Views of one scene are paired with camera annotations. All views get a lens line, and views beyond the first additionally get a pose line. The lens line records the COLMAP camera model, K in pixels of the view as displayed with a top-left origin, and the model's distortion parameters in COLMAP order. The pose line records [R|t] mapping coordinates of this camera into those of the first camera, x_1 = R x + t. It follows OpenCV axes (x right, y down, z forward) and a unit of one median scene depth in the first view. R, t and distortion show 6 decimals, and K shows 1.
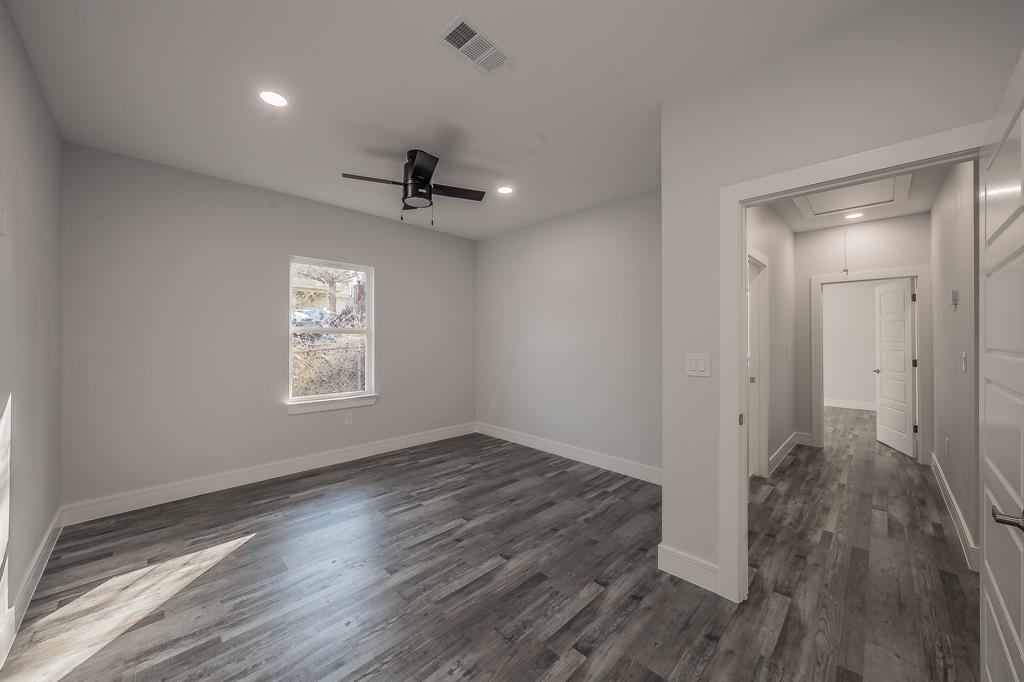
lens RADIAL K [[371.1, 0, 503.9], [0, 371.1, 330.8], [0, 0, 1]] dist [-0.003008, -0.000023]
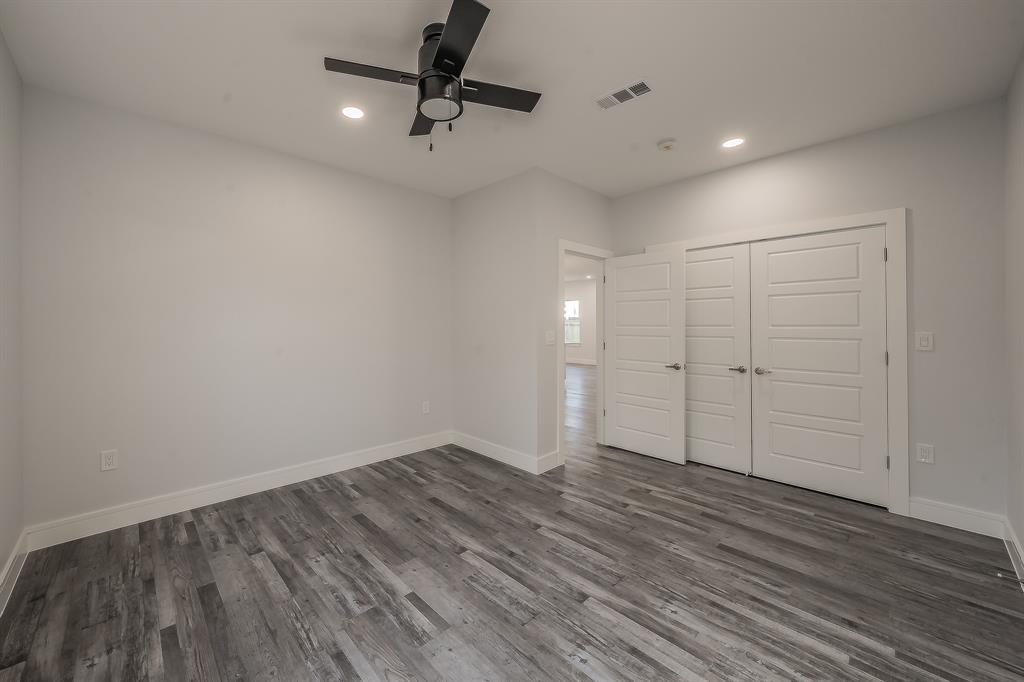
lens RADIAL K [[392.7, 0, 484.0], [0, 392.7, 311.5], [0, 0, 1]] dist [-0.001578, 0.000147]
pose [[0.031231, 0.025831, 0.999178, -0.960942], [-0.014949, 0.999566, -0.025373, 0.024452], [-0.999400, -0.014144, 0.031603, 0.956888]]
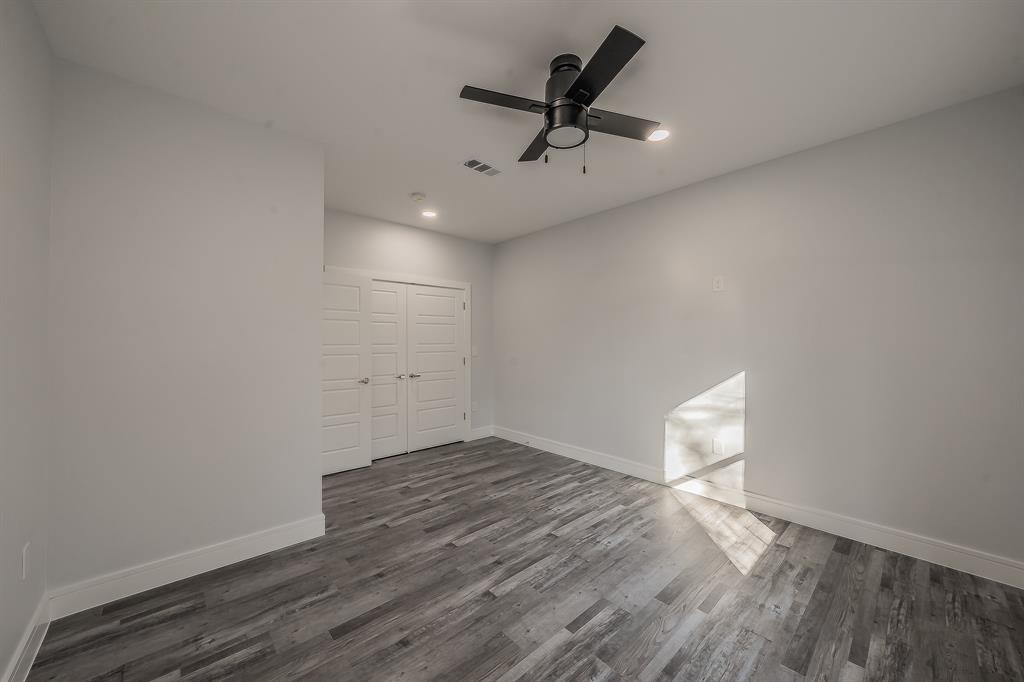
lens RADIAL K [[371.1, 0, 498.0], [0, 371.1, 347.0], [0, 0, 1]] dist [-0.003008, -0.000023]
pose [[-0.997986, -0.002635, 0.063380, -0.163445], [-0.002758, 0.999994, -0.001851, 0.041058], [-0.063375, -0.002022, -0.997988, 1.739784]]
